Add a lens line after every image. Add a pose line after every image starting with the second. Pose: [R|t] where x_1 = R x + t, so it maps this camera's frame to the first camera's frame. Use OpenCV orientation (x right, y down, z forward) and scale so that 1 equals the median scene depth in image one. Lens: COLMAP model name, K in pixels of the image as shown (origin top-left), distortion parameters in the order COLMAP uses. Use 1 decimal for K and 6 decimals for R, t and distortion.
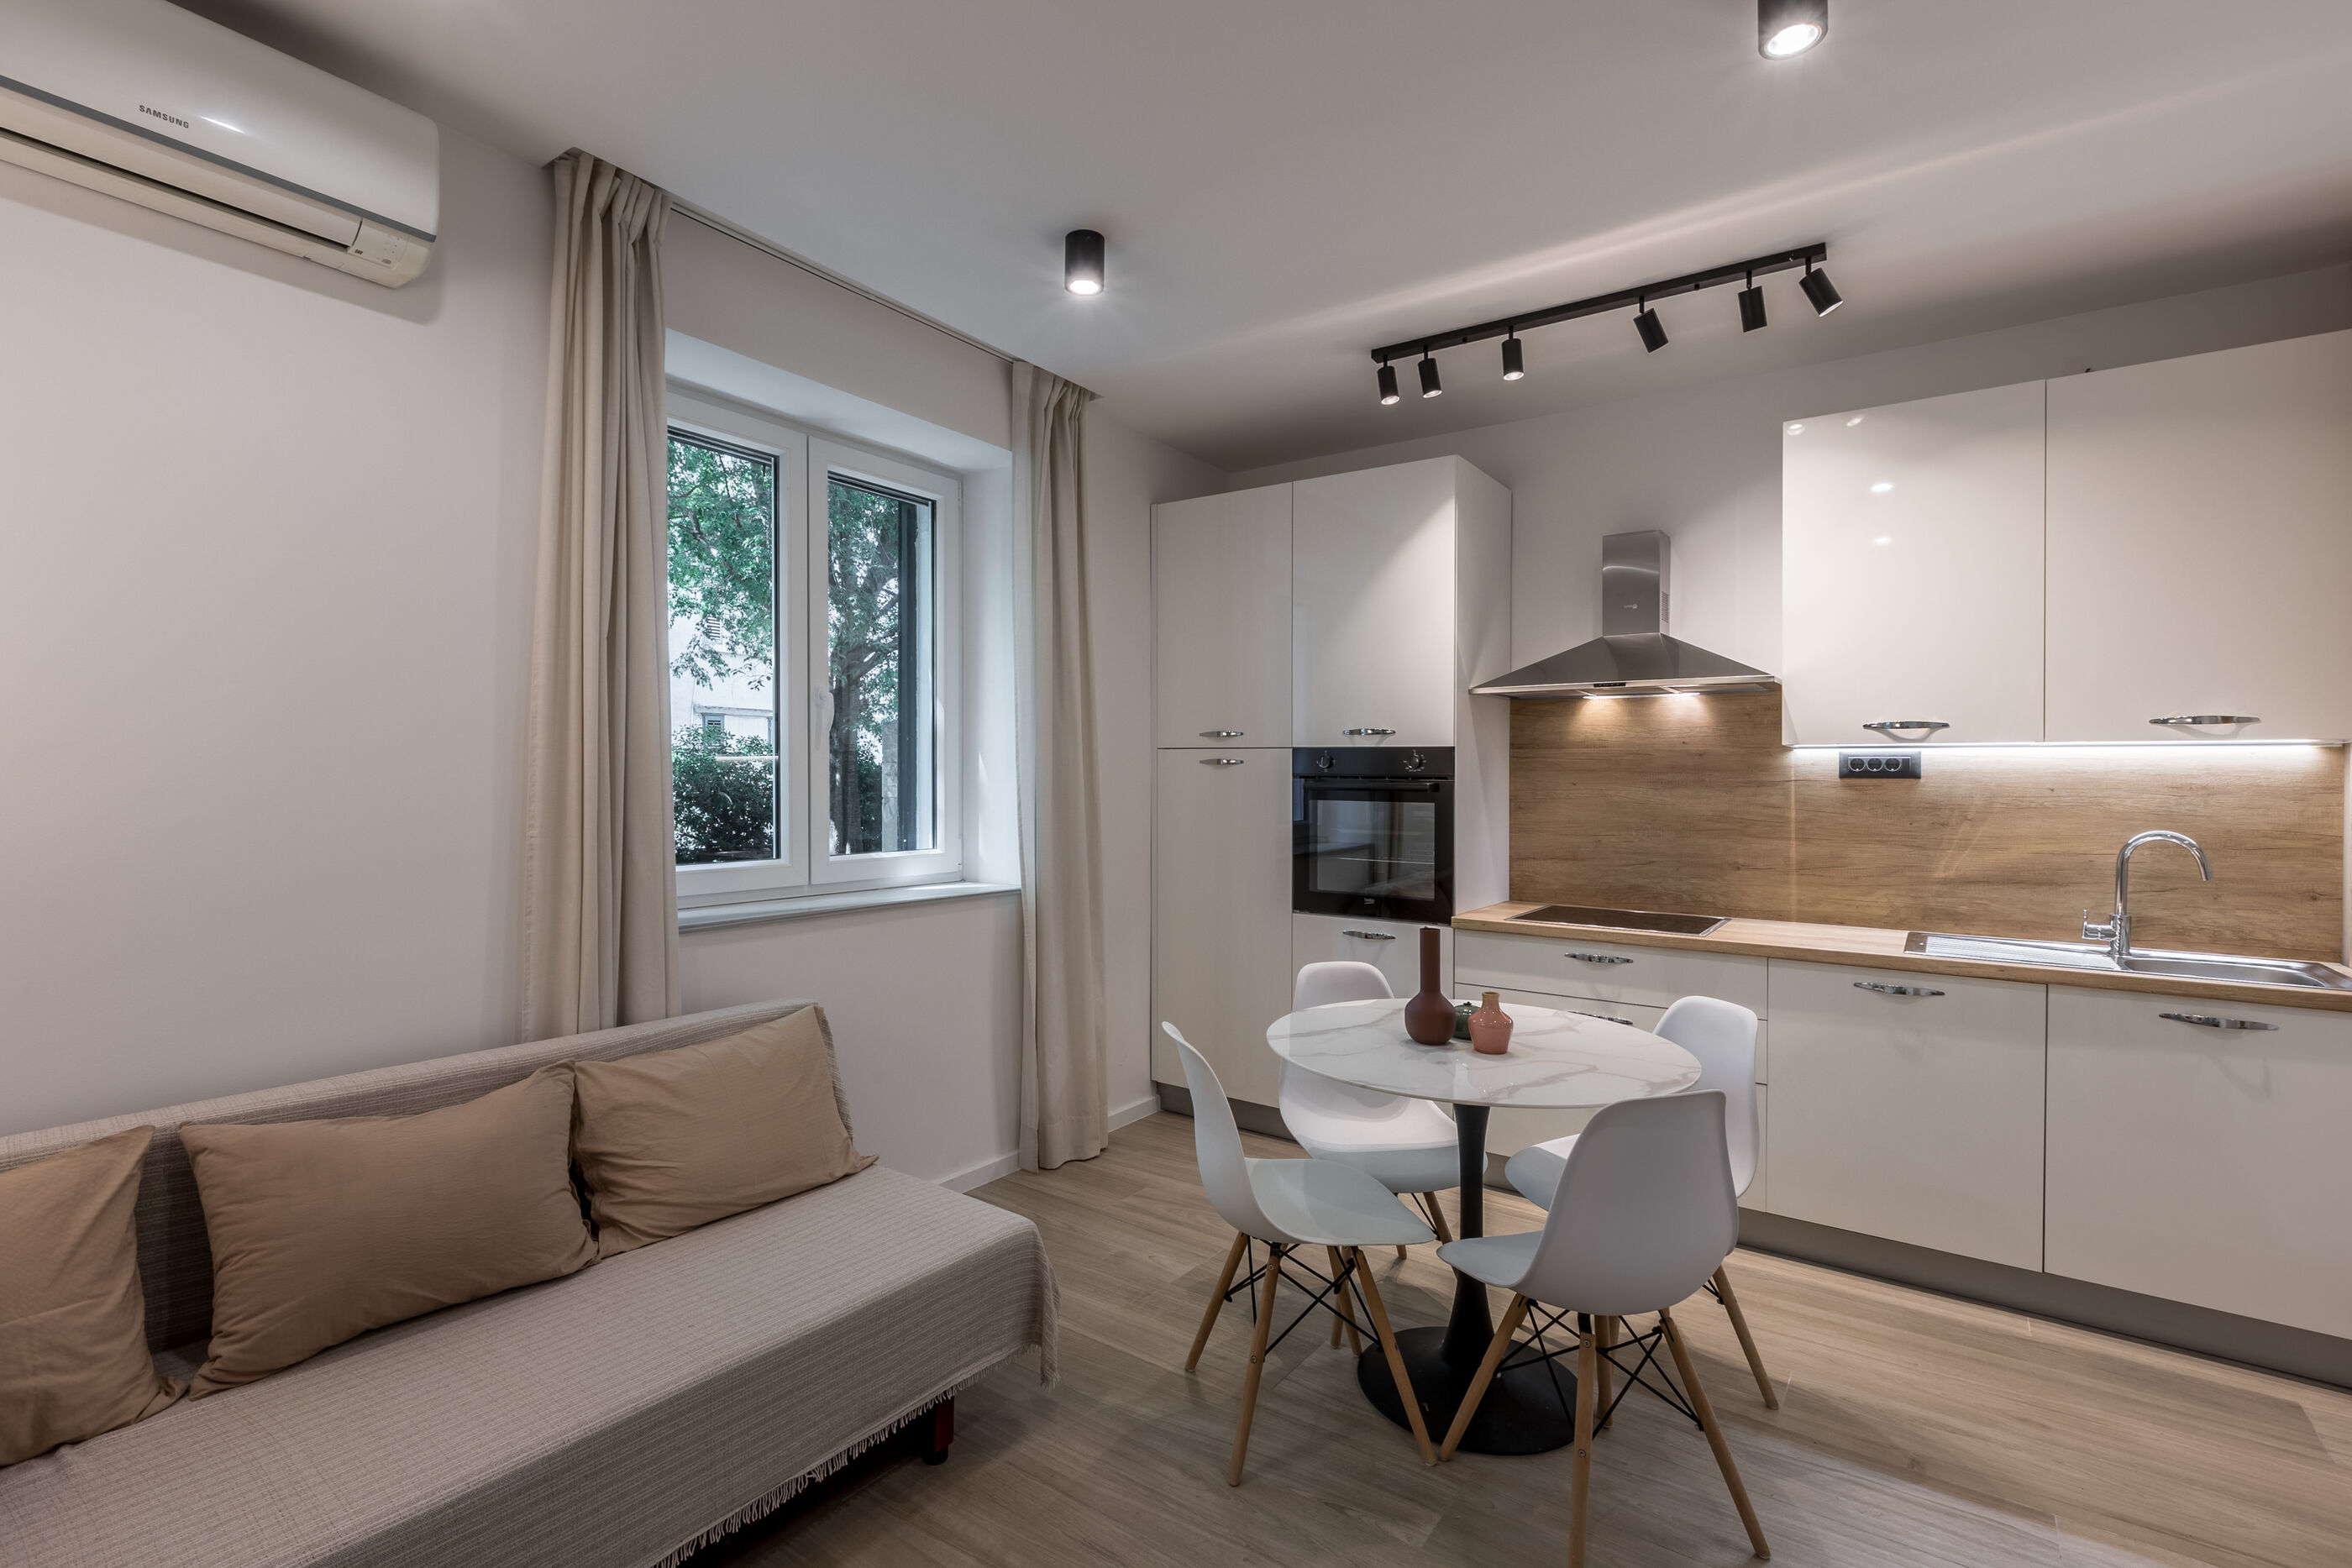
lens RADIAL K [[1064.3, 0, 1143.9], [0, 1064.3, 770.3], [0, 0, 1]] dist [0.000553, -0.001758]
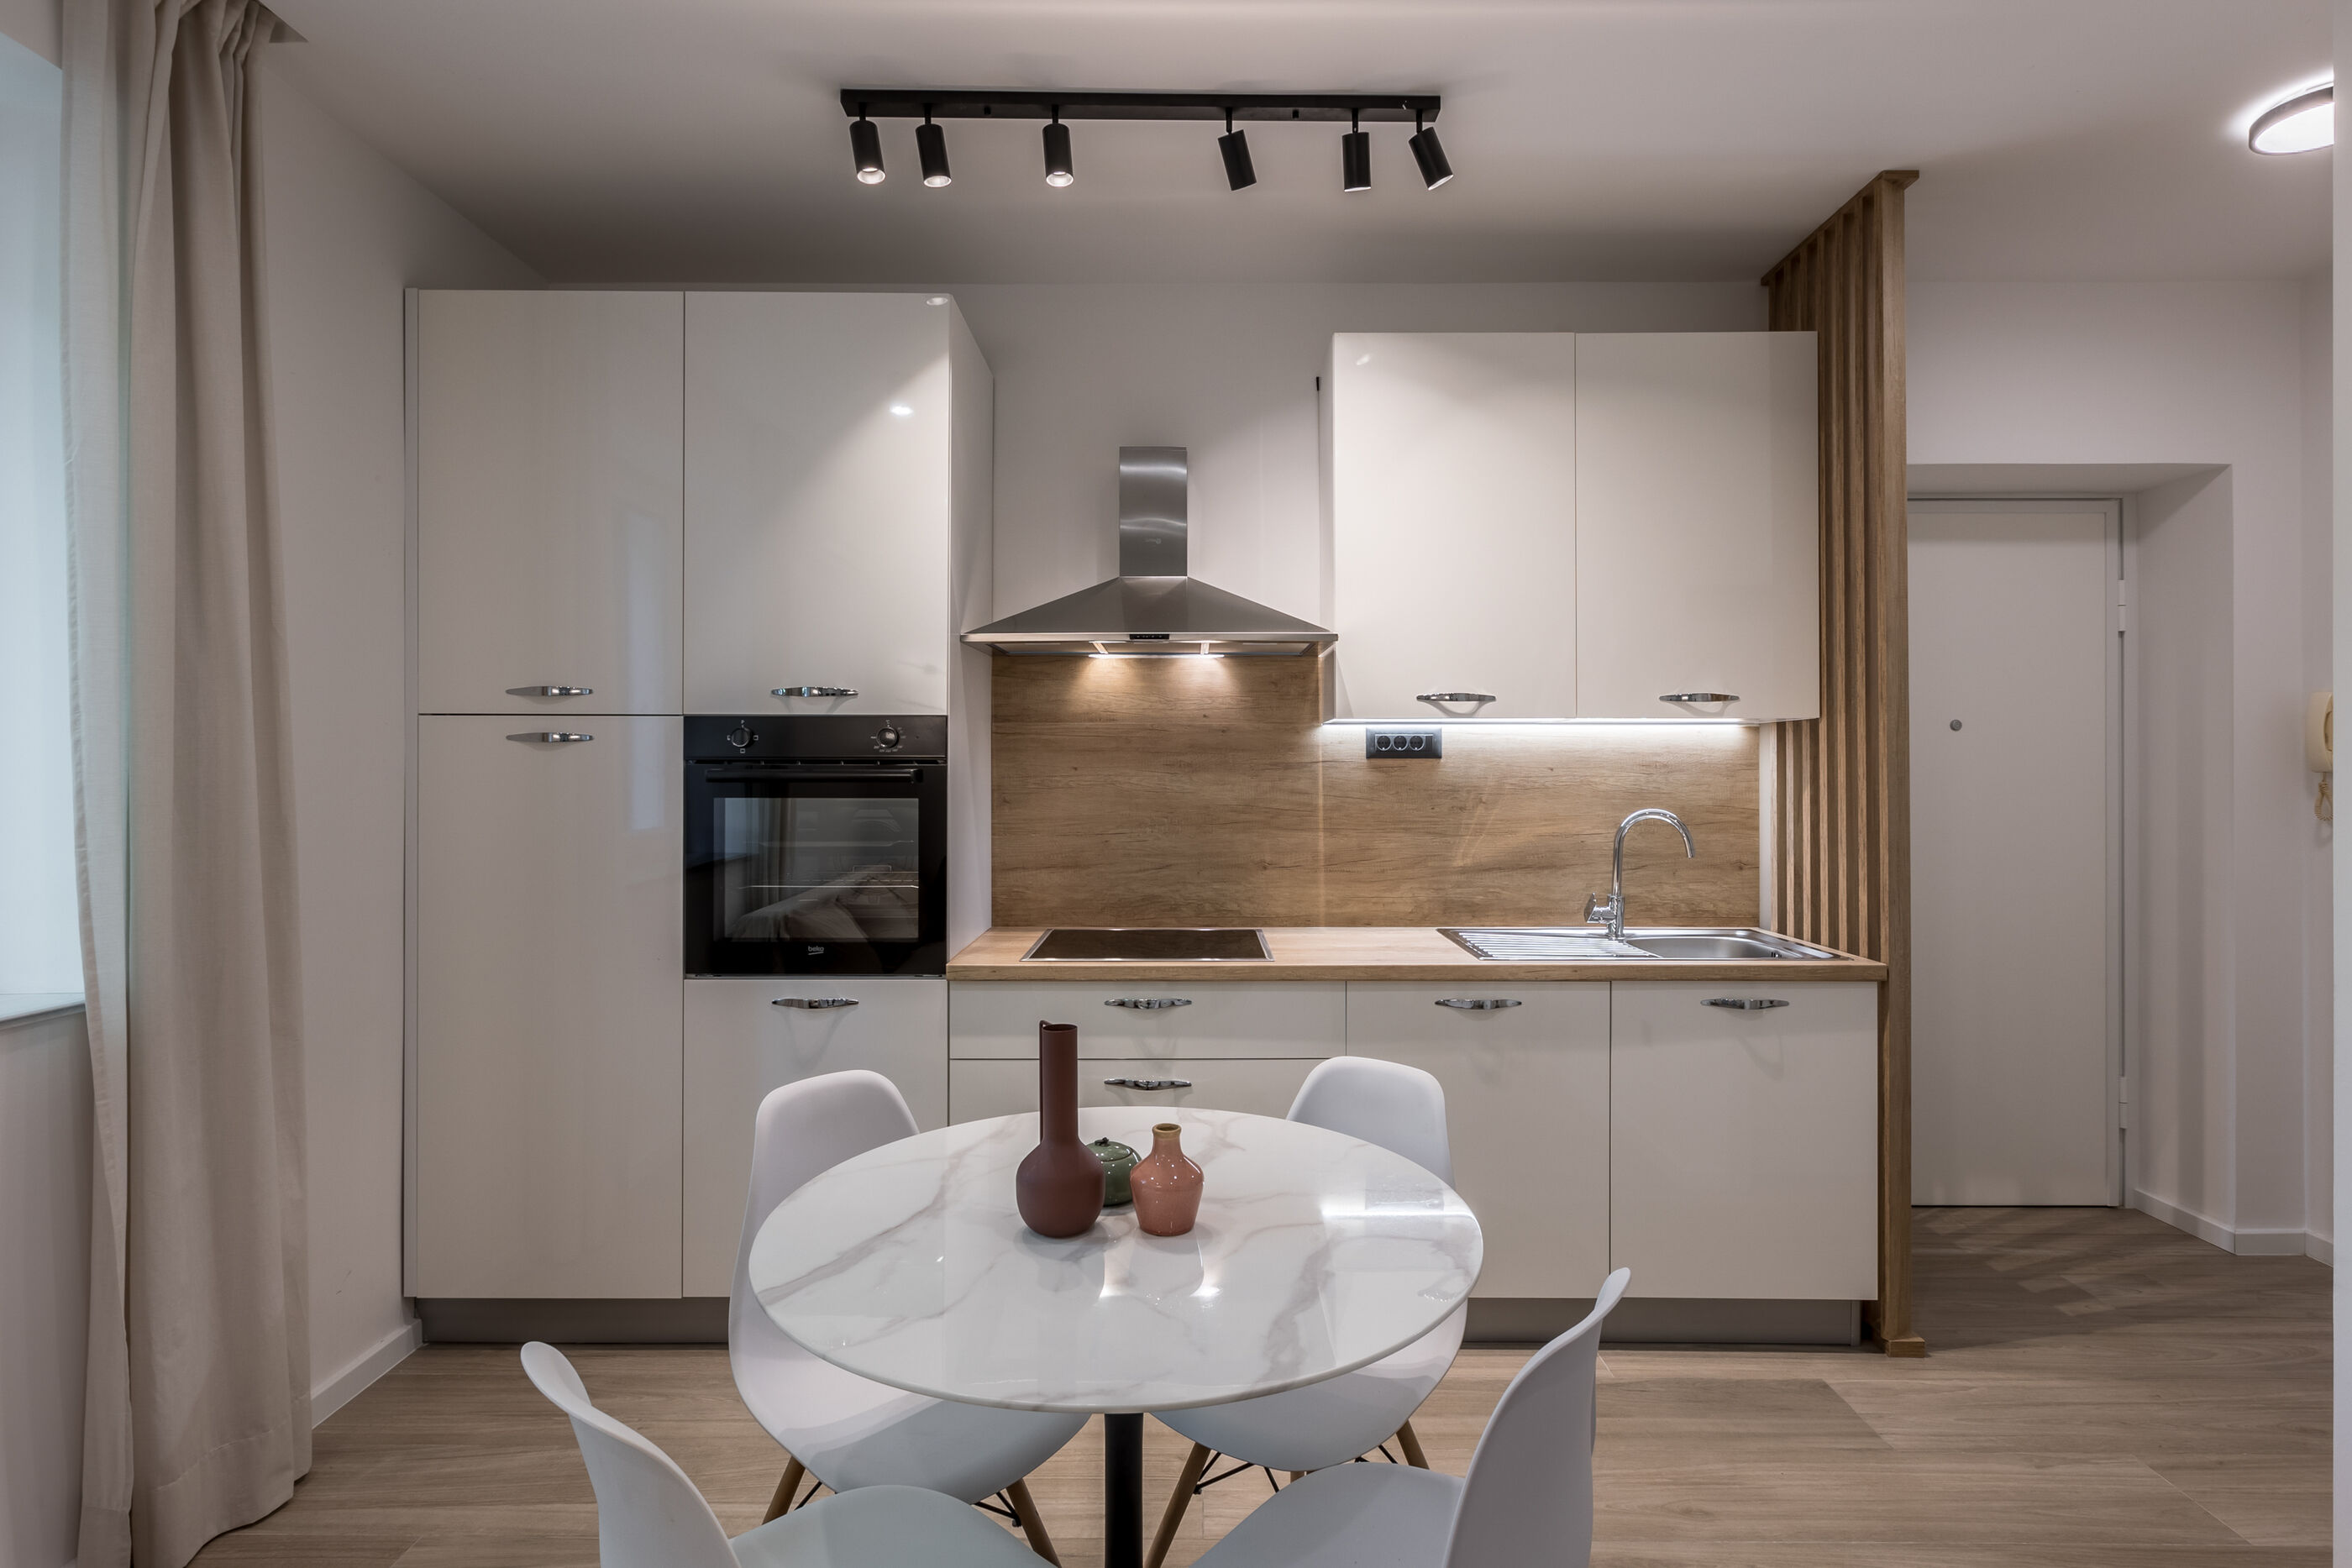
lens RADIAL K [[1161.9, 0, 1192.4], [0, 1161.9, 751.8], [0, 0, 1]] dist [0.000450, 0.001448]
pose [[0.803170, -0.001145, 0.595749, -0.031082], [0.003681, 0.999989, -0.003041, 0.004208], [-0.595739, 0.004635, 0.803165, 0.321274]]
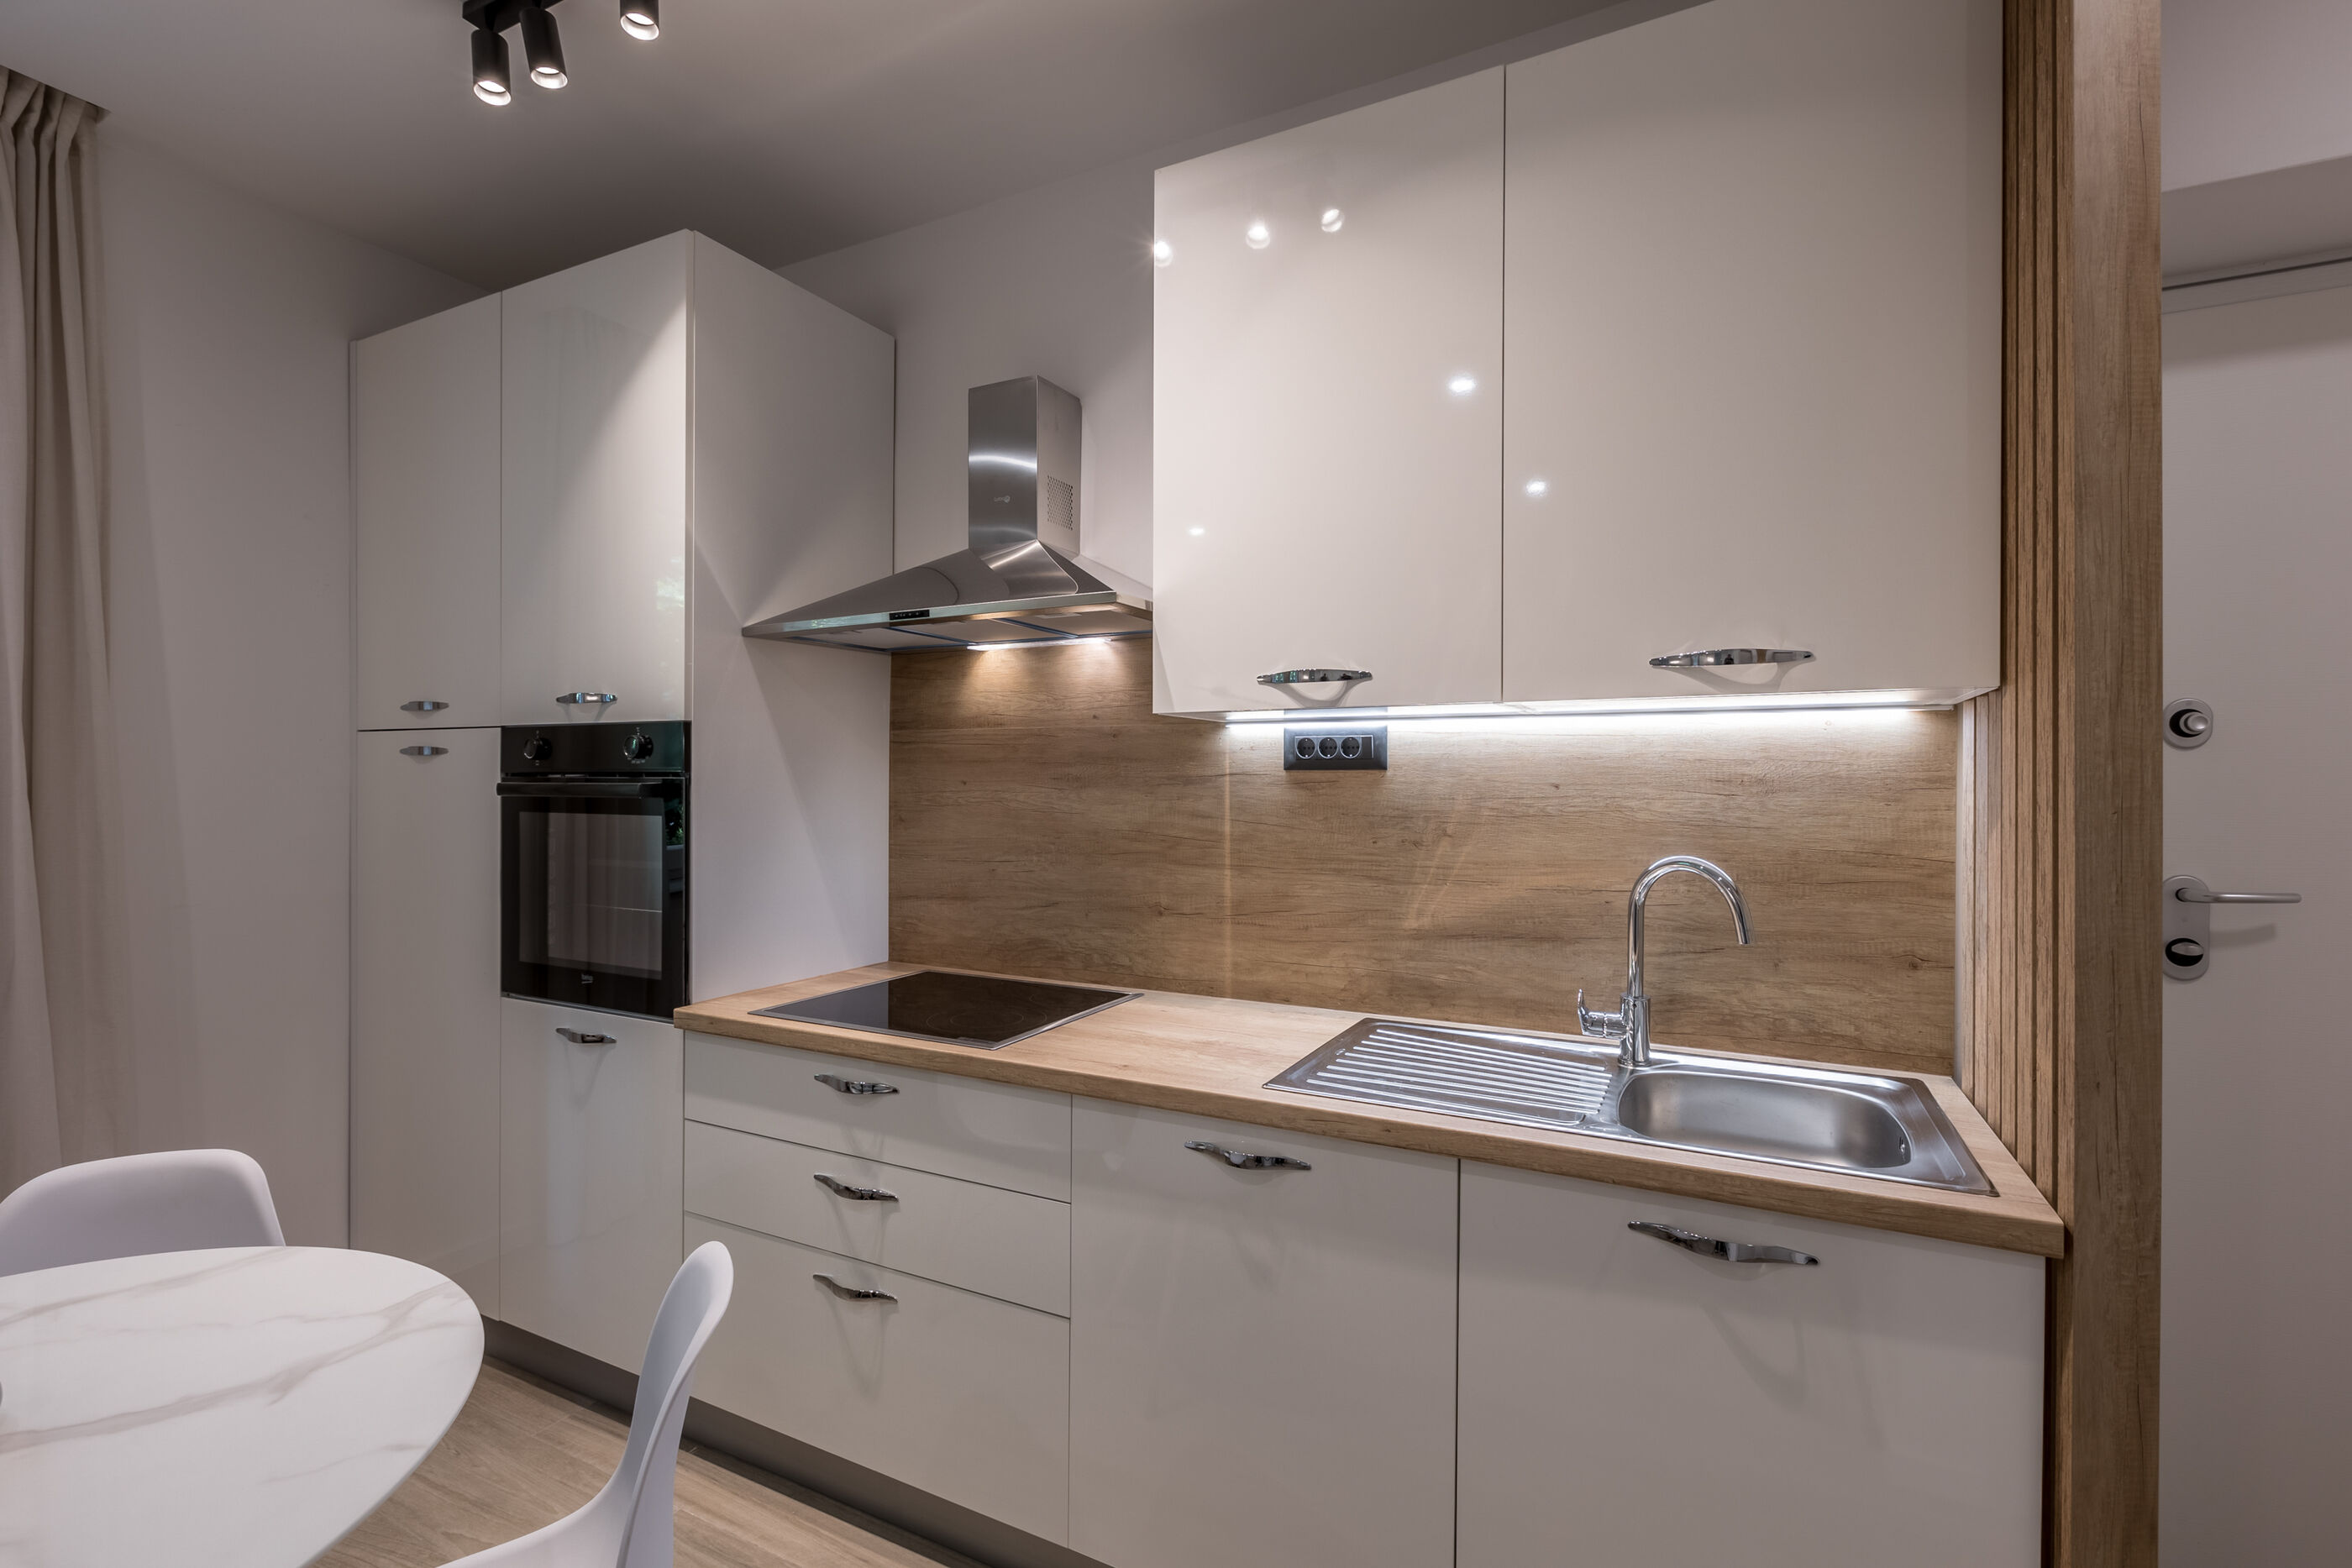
lens RADIAL K [[1052.5, 0, 1173.2], [0, 1052.5, 779.7], [0, 0, 1]] dist [0.002102, -0.000203]
pose [[0.987493, -0.006110, 0.157543, 0.496596], [0.005125, 0.999965, 0.006654, 0.008620], [-0.157578, -0.005764, 0.987490, 0.400456]]
